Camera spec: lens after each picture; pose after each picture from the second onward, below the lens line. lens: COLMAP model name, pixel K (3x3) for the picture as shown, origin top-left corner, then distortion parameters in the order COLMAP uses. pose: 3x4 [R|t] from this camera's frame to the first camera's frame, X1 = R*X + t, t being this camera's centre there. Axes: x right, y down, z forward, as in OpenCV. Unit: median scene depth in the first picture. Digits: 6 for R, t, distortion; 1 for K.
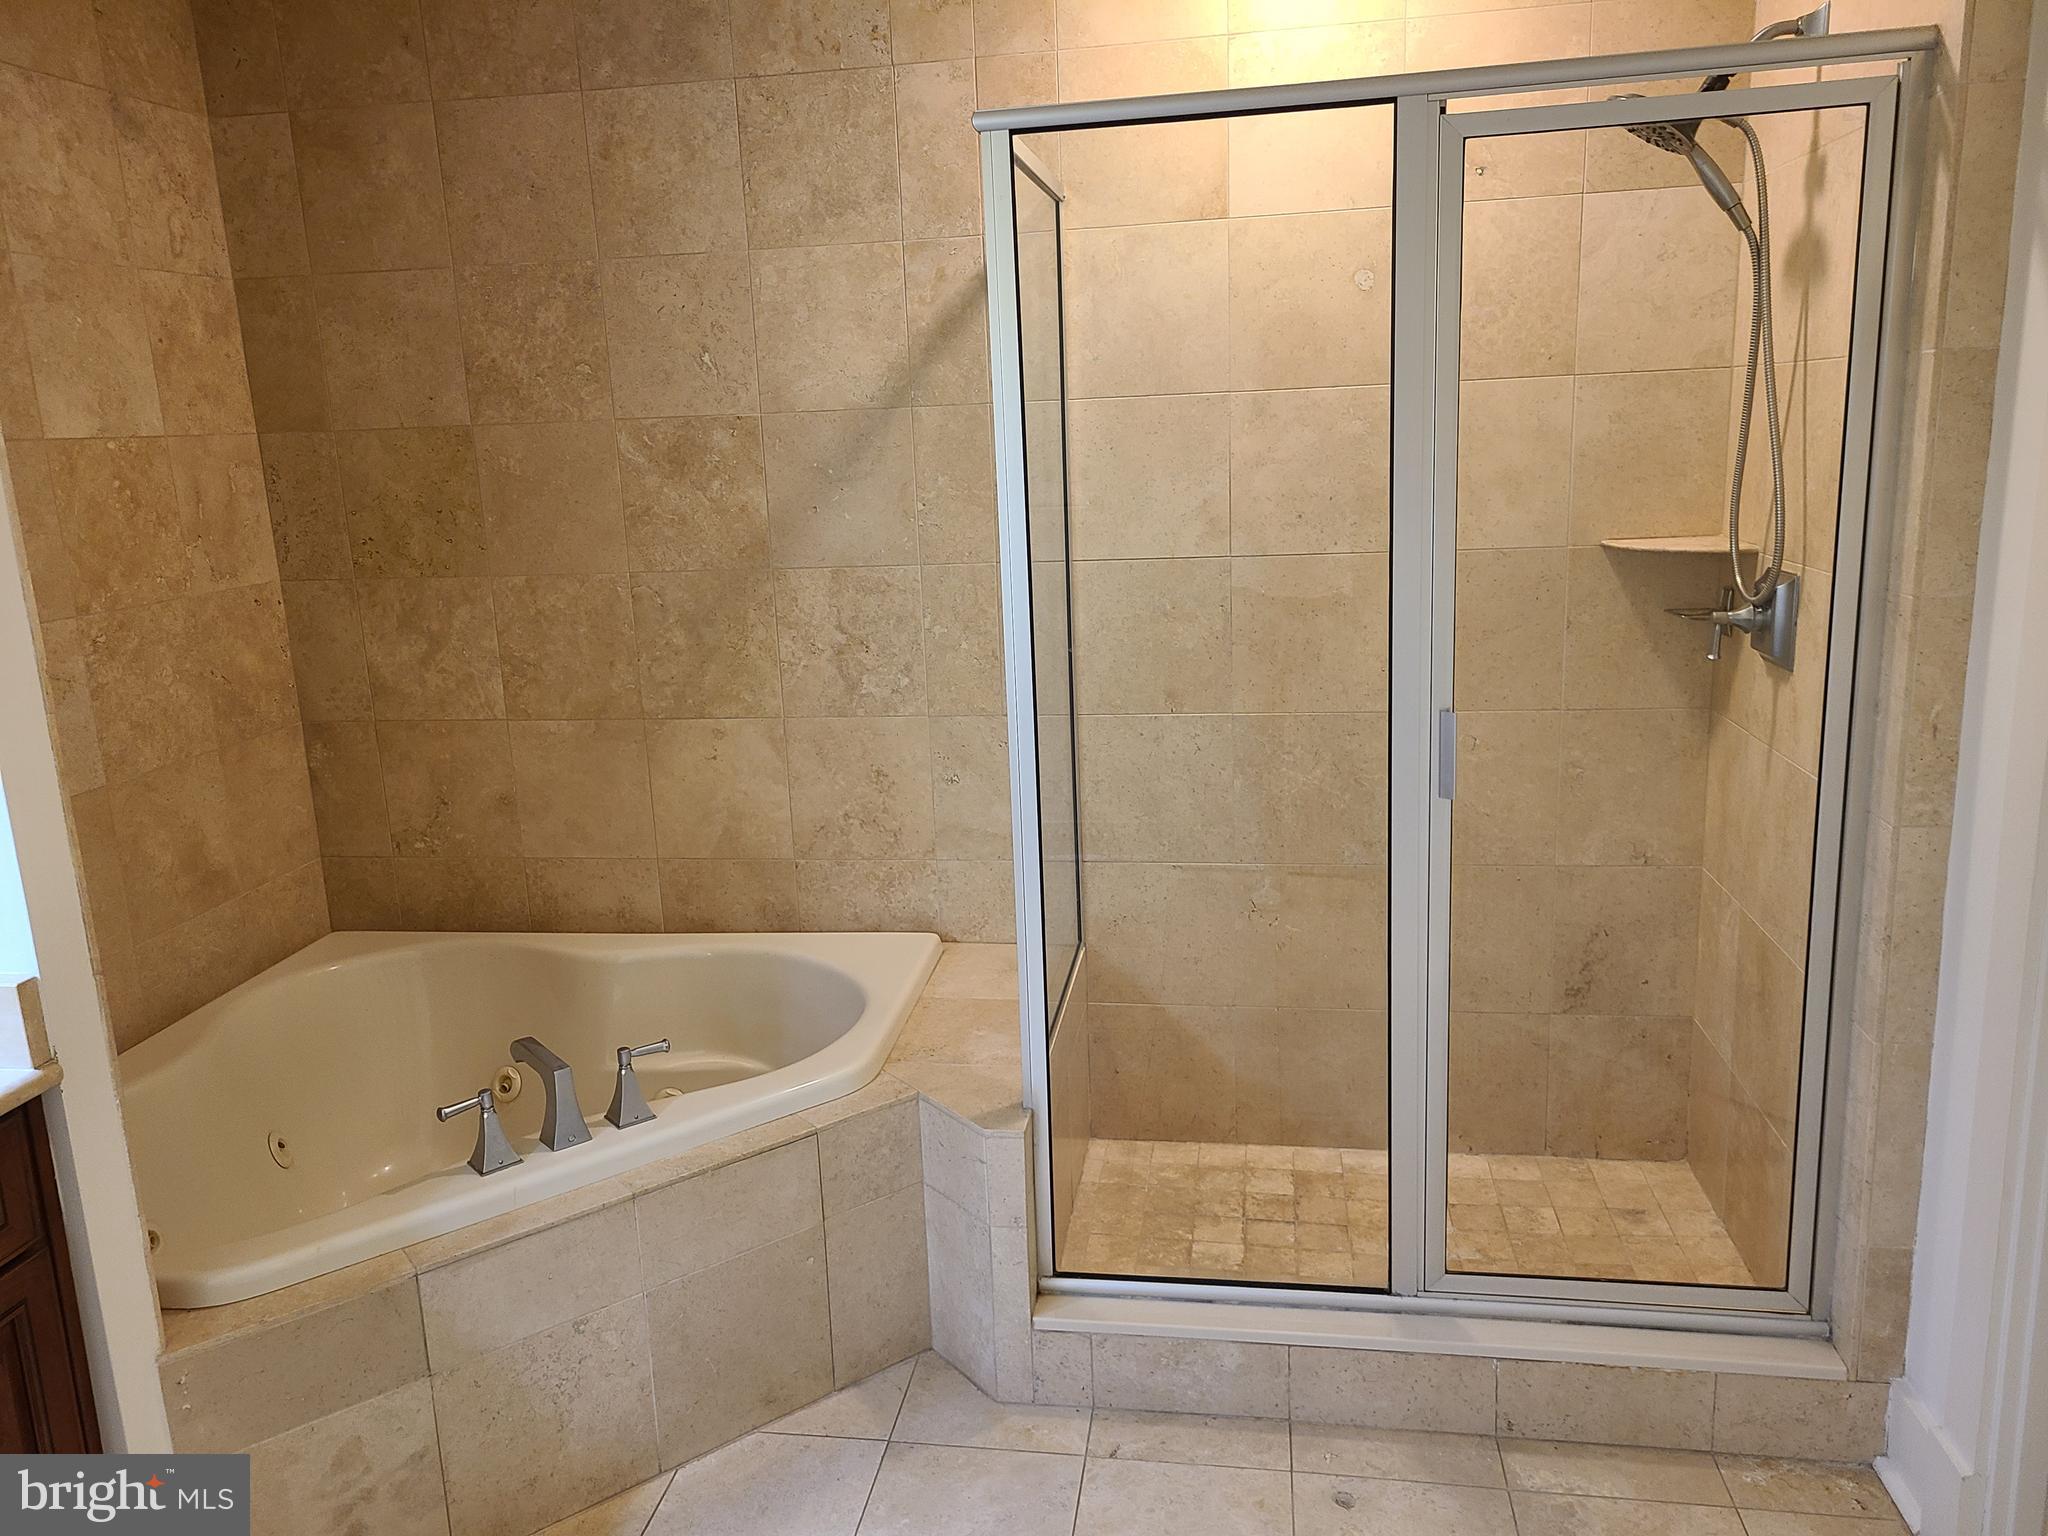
lens RADIAL K [[1537.8, 0, 1011.9], [0, 1537.8, 767.1], [0, 0, 1]] dist [0.047101, -0.030953]
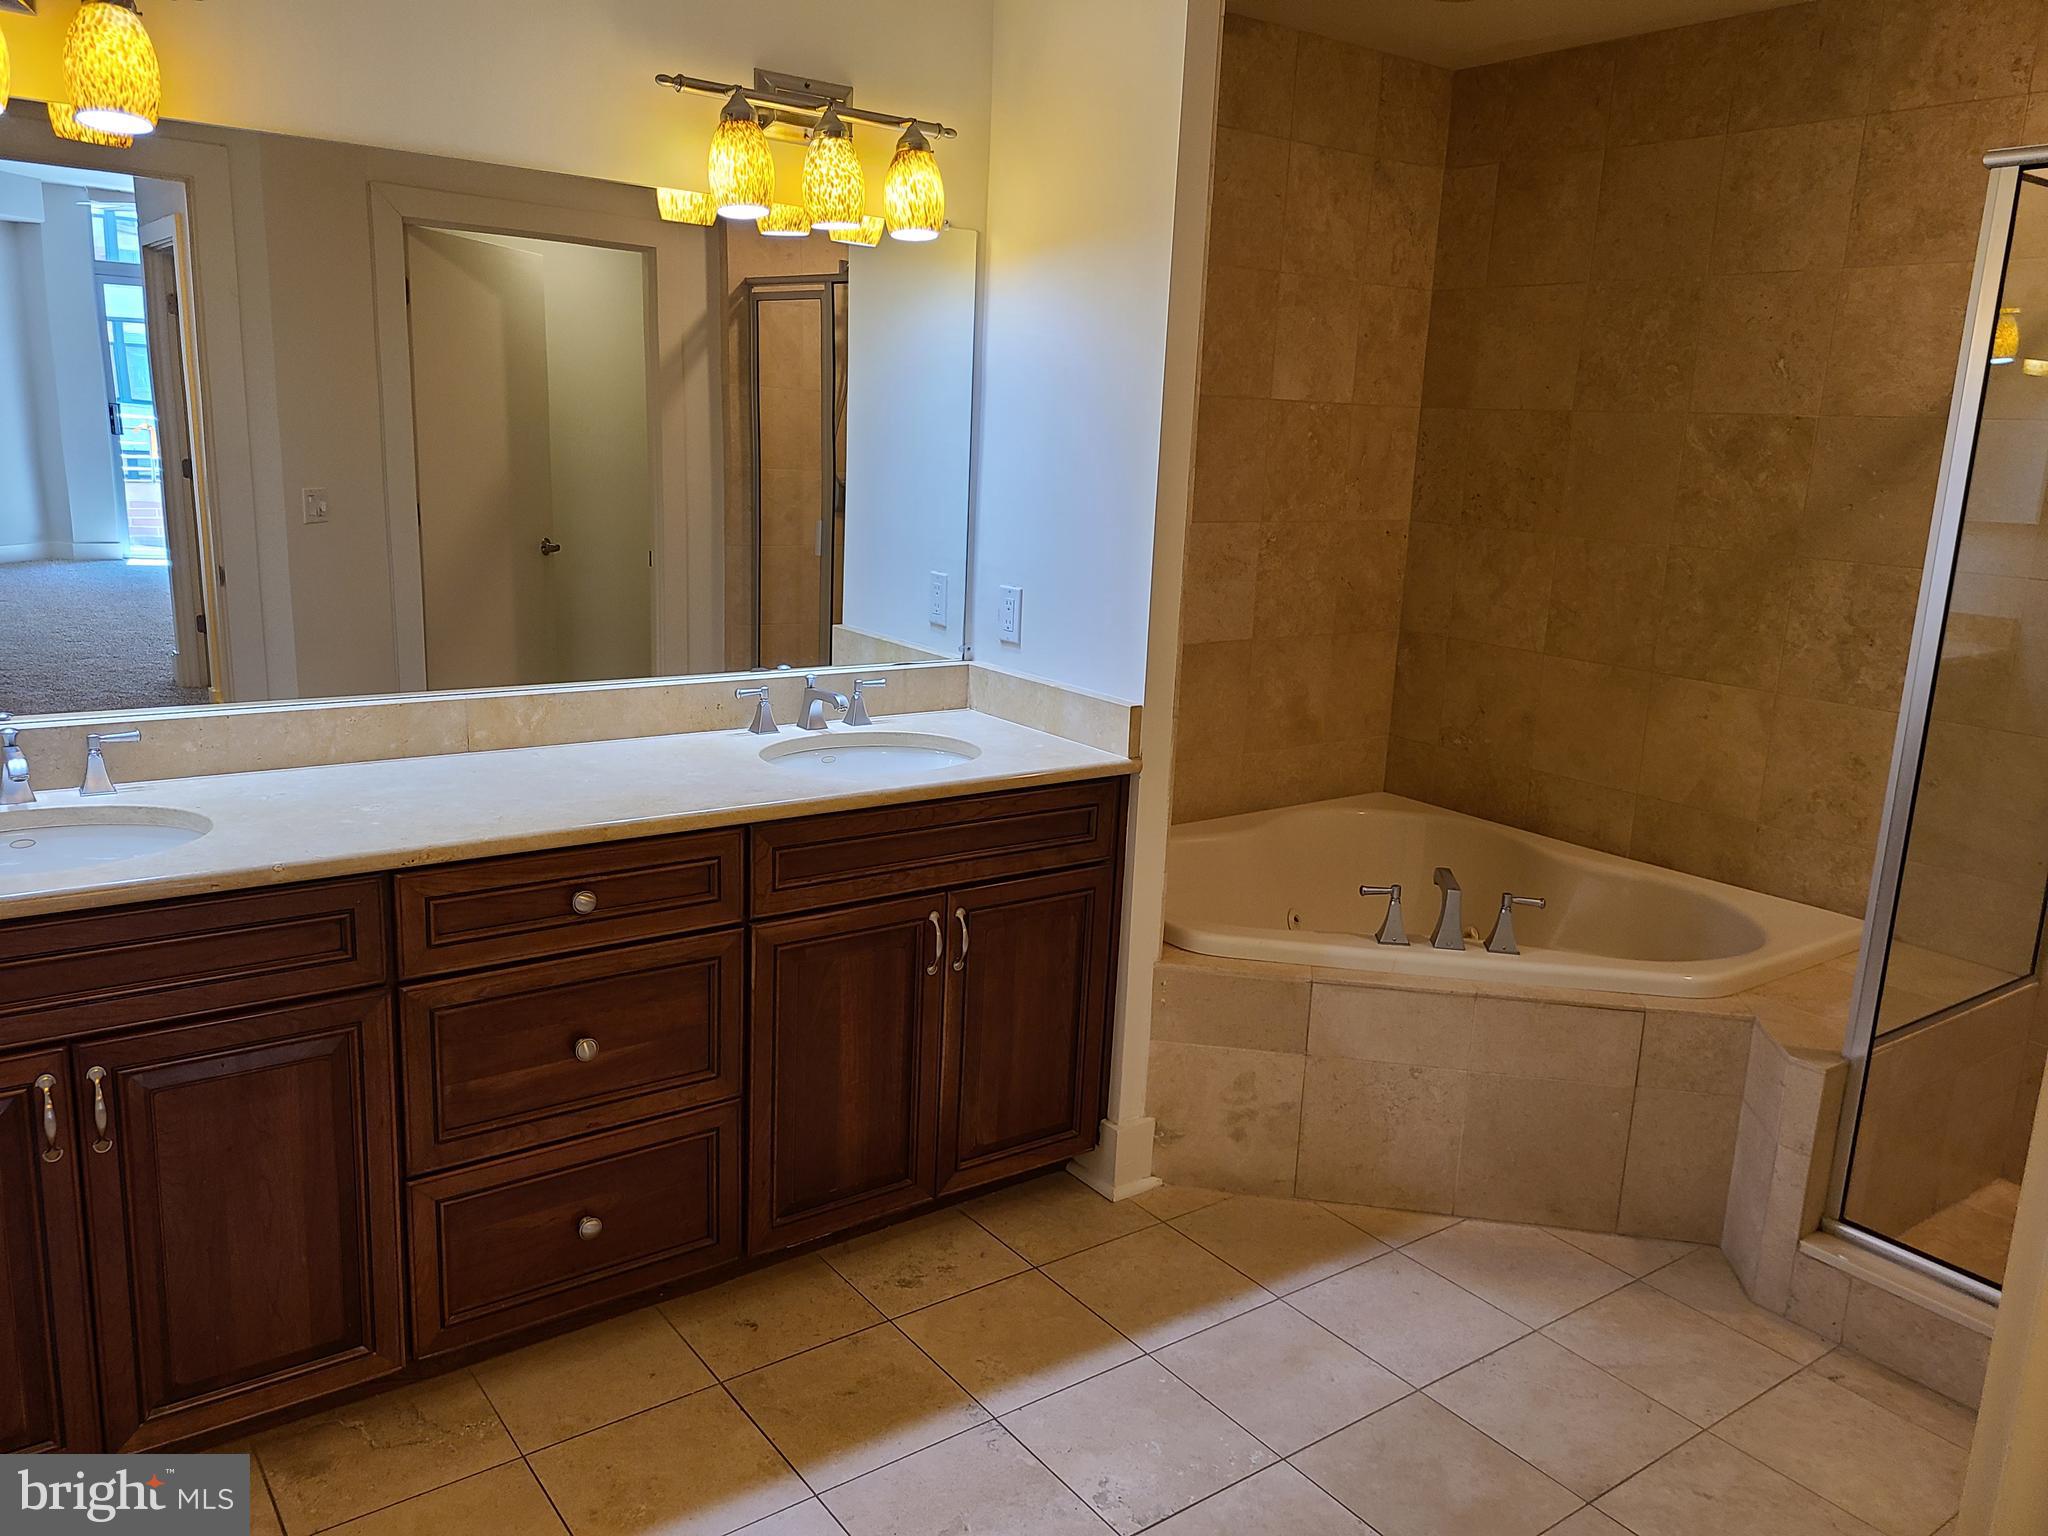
lens RADIAL K [[1537.8, 0, 1030.7], [0, 1537.8, 755.0], [0, 0, 1]] dist [0.047101, -0.030953]
pose [[0.713542, 0.219211, -0.665435, 0.237374], [-0.225721, 0.971076, 0.077857, 0.048683], [0.663255, 0.094648, 0.742384, -0.181599]]
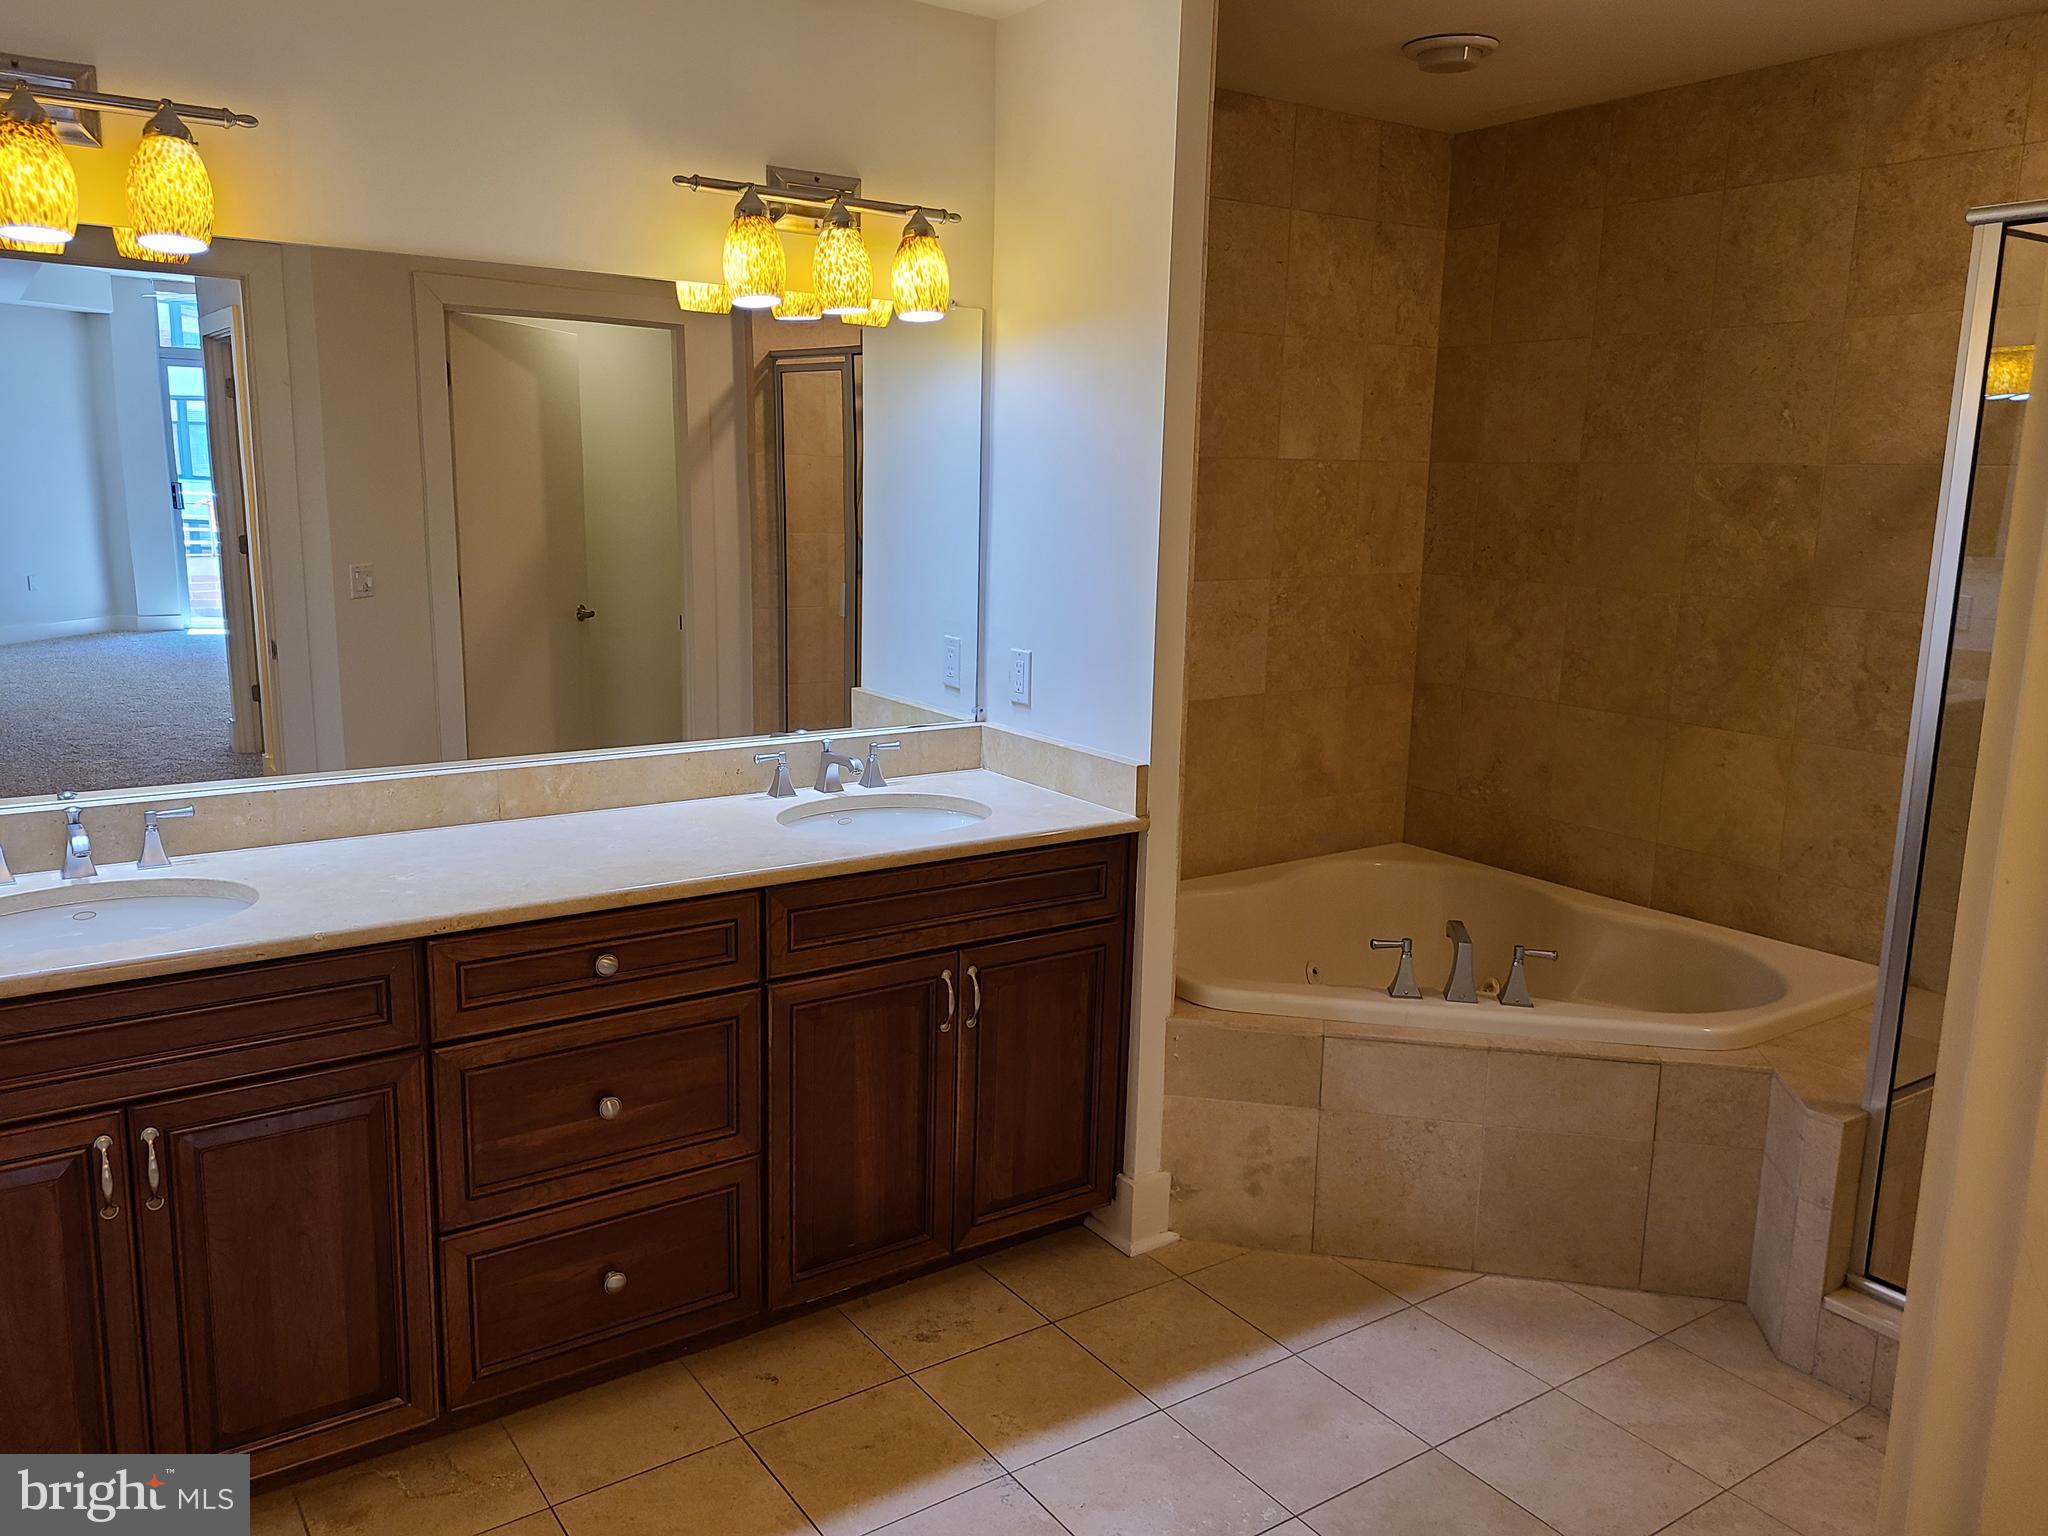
lens RADIAL K [[1537.8, 0, 993.1], [0, 1537.8, 748.0], [0, 0, 1]] dist [0.047101, -0.030953]
pose [[0.683769, 0.184300, -0.706041, 0.264519], [-0.208070, 0.976653, 0.053432, 0.035355], [0.699404, 0.110371, 0.706153, -0.188745]]
